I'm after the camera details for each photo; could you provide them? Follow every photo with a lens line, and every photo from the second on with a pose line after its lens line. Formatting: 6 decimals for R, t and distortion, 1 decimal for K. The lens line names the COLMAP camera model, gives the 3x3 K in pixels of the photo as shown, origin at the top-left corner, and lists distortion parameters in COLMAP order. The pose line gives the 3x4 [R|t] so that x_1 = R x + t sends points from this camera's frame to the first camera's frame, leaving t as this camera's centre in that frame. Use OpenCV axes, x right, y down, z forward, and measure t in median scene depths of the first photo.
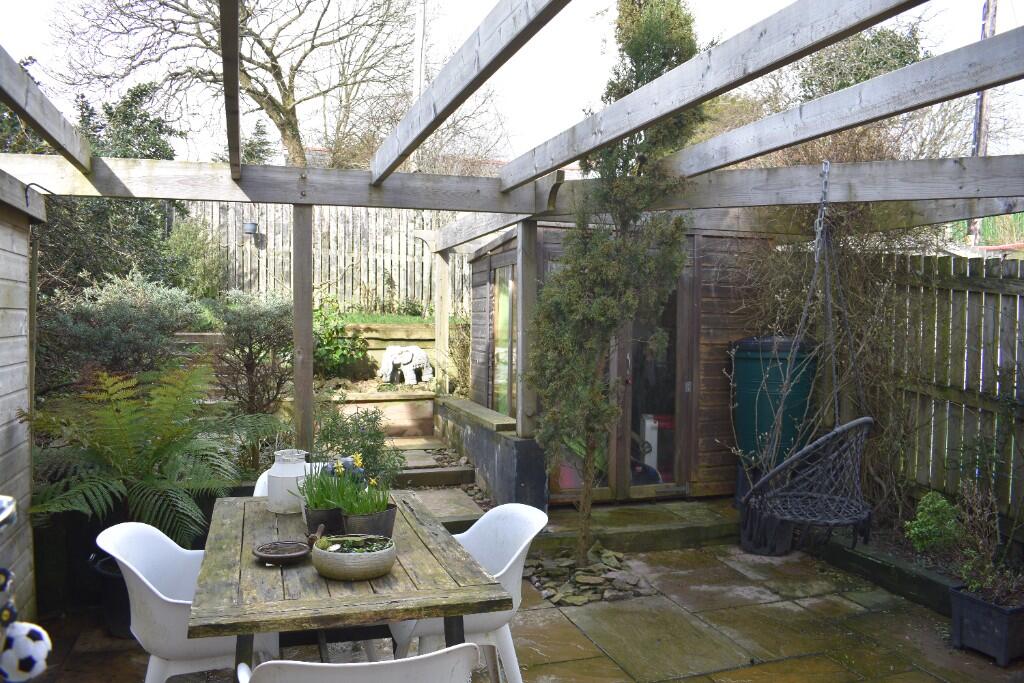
lens RADIAL K [[812.3, 0, 510.4], [0, 812.3, 339.8], [0, 0, 1]] dist [-0.086577, 0.007768]
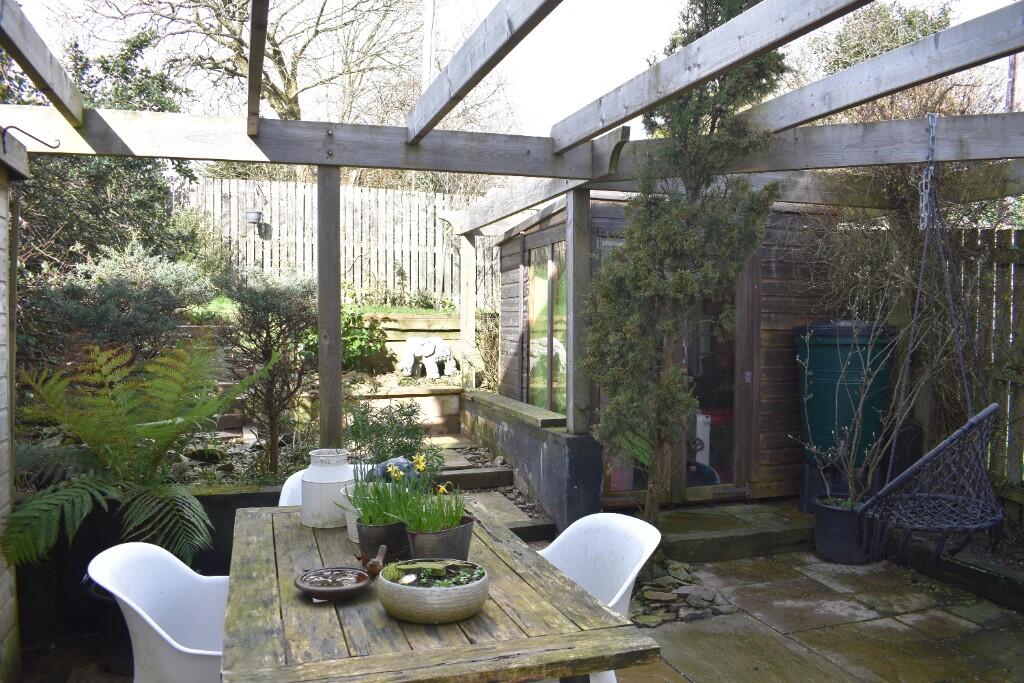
lens RADIAL K [[812.3, 0, 512.4], [0, 812.3, 339.2], [0, 0, 1]] dist [-0.086577, 0.007768]
pose [[0.999976, -0.004821, 0.004986, -0.064232], [0.004822, 0.999988, -0.000041, 0.018950], [-0.004986, 0.000065, 0.999988, 0.130203]]
